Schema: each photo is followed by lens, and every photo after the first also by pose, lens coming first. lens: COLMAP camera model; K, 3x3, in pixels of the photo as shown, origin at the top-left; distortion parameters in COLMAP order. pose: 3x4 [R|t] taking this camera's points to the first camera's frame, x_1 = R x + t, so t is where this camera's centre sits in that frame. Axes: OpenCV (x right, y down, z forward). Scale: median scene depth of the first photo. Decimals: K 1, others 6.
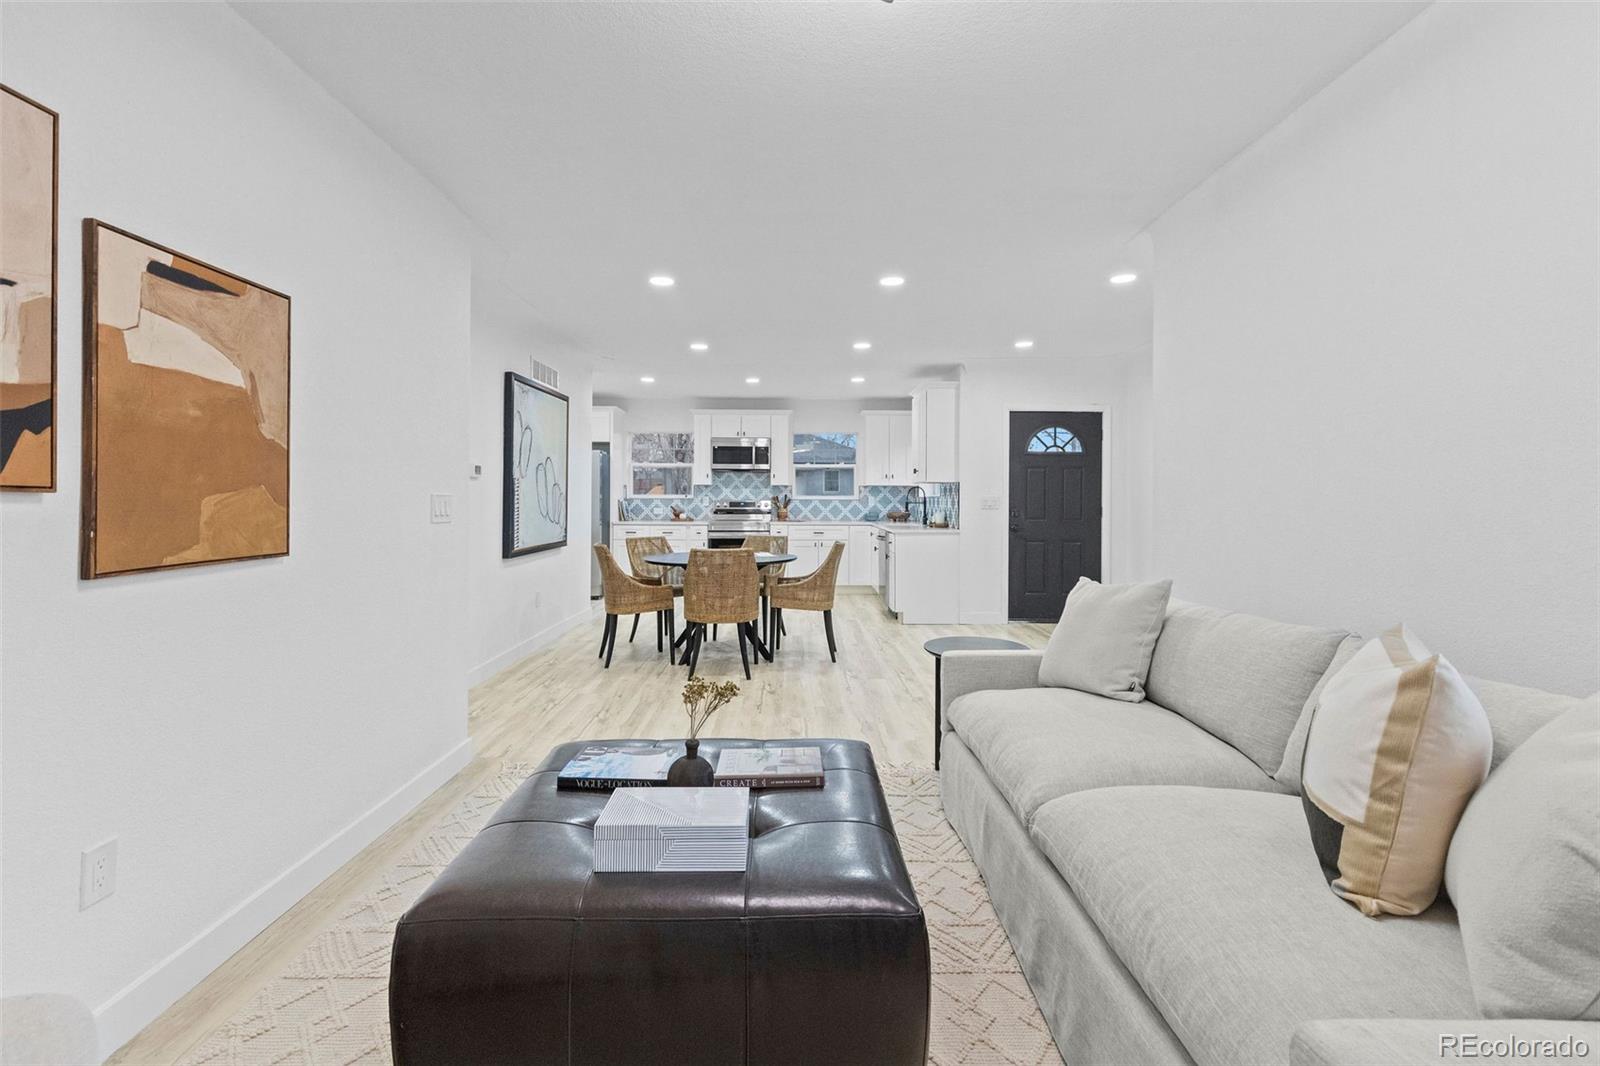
lens RADIAL K [[734.8, 0, 794.8], [0, 734.8, 495.5], [0, 0, 1]] dist [0.007799, -0.002211]
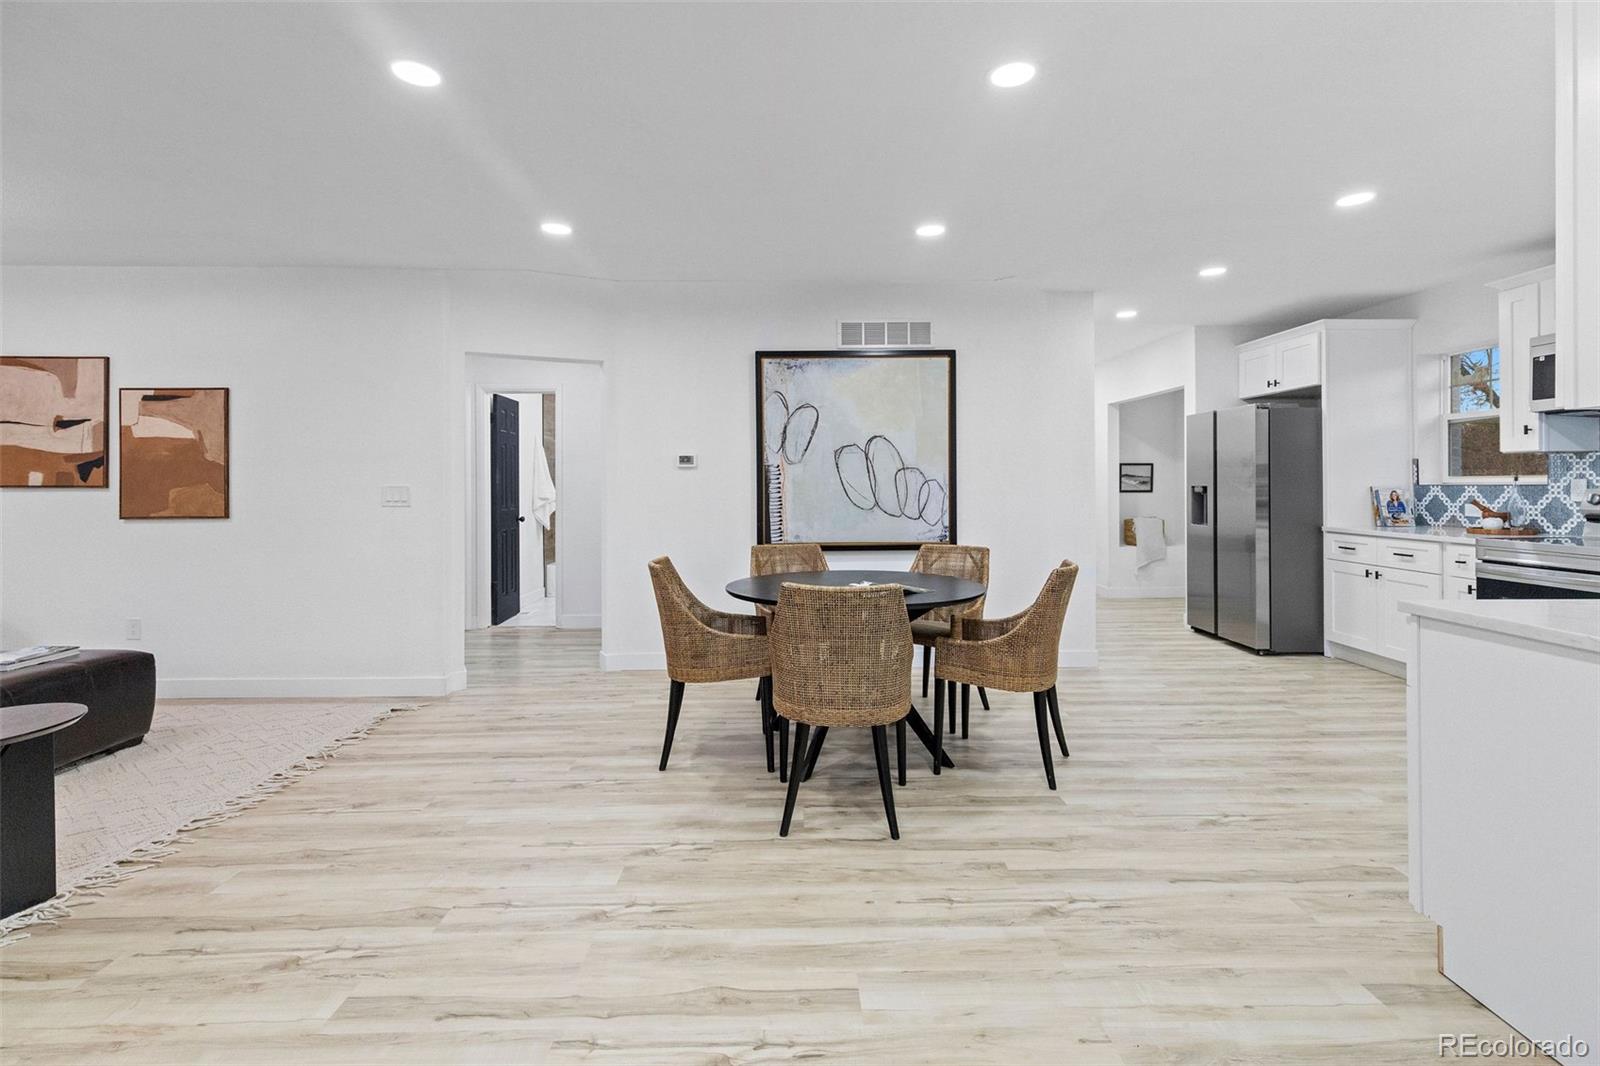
lens RADIAL K [[734.8, 0, 808.1], [0, 734.8, 482.0], [0, 0, 1]] dist [0.007799, -0.002211]
pose [[0.011042, -0.008062, -0.999907, 1.379306], [0.008538, 0.999932, -0.007968, 0.013339], [0.999903, -0.008450, 0.011110, 2.673327]]
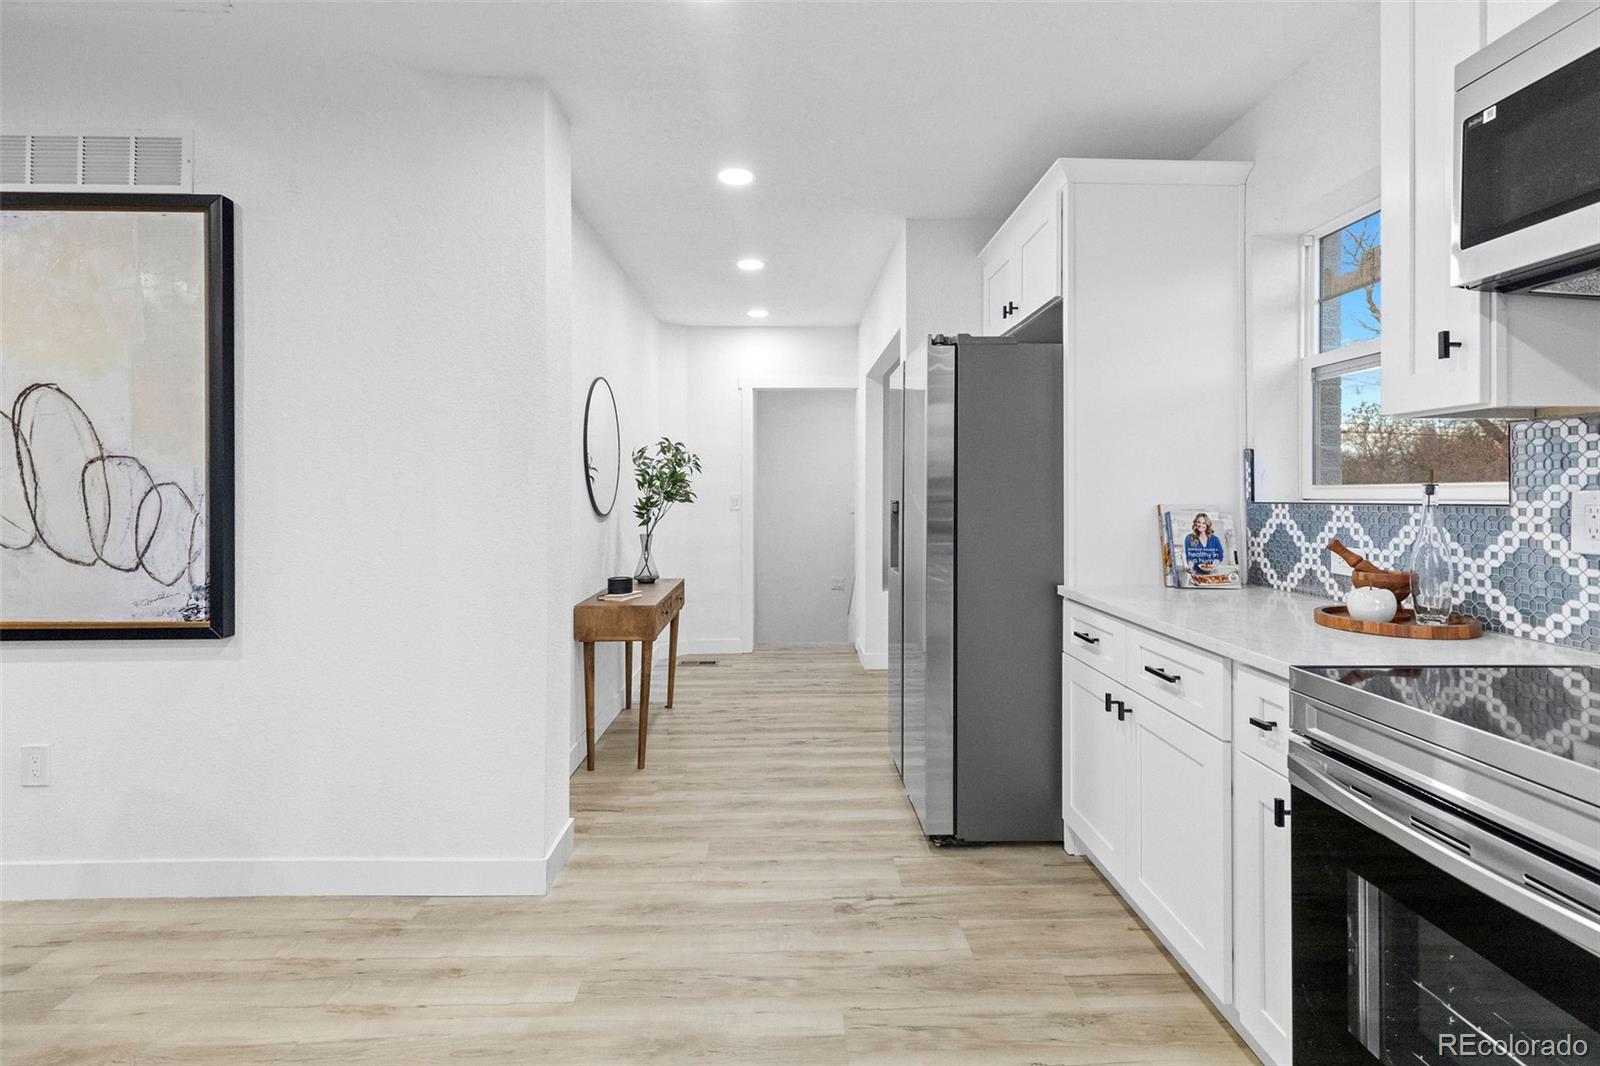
lens RADIAL K [[734.8, 0, 804.6], [0, 734.8, 489.4], [0, 0, 1]] dist [0.007799, -0.002211]
pose [[0.019029, -0.012629, -0.999739, 0.107510], [0.001199, 0.999920, -0.012609, 0.014418], [0.999818, -0.000958, 0.019042, 3.999236]]
